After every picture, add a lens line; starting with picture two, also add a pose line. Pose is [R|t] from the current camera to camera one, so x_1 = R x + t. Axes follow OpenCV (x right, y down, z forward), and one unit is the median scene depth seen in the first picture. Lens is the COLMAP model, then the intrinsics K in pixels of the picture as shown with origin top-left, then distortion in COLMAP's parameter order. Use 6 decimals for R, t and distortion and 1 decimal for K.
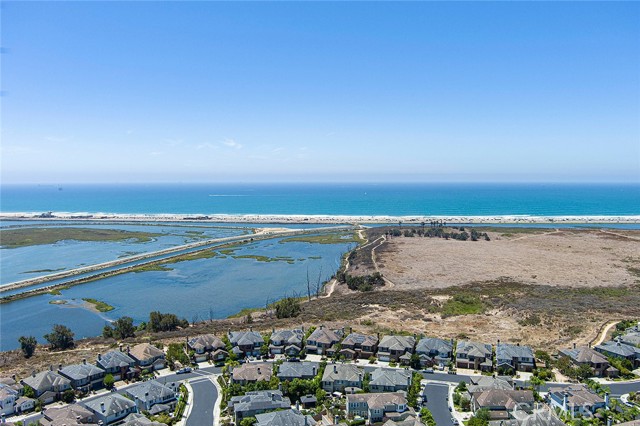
lens RADIAL K [[436.6, 0, 303.7], [0, 436.6, 213.4], [0, 0, 1]] dist [-0.007237, -0.001446]
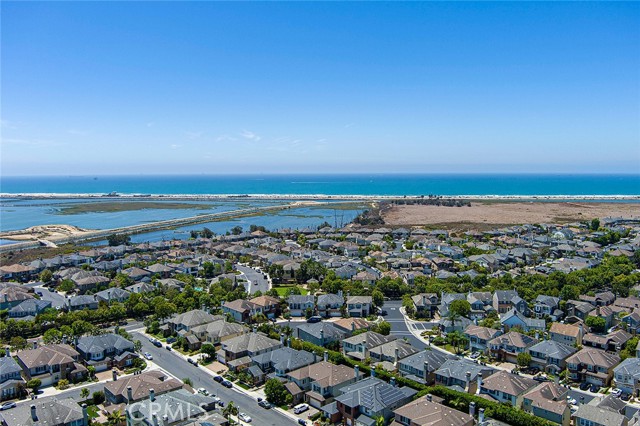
lens RADIAL K [[490.6, 0, 320.0], [0, 490.6, 213.0], [0, 0, 1]] dist [-0.042471, -0.004172]
pose [[0.999993, -0.003843, 0.000333, -0.020866], [0.003844, 0.999988, -0.002981, 0.060991], [-0.000322, 0.002982, 0.999996, -0.345236]]
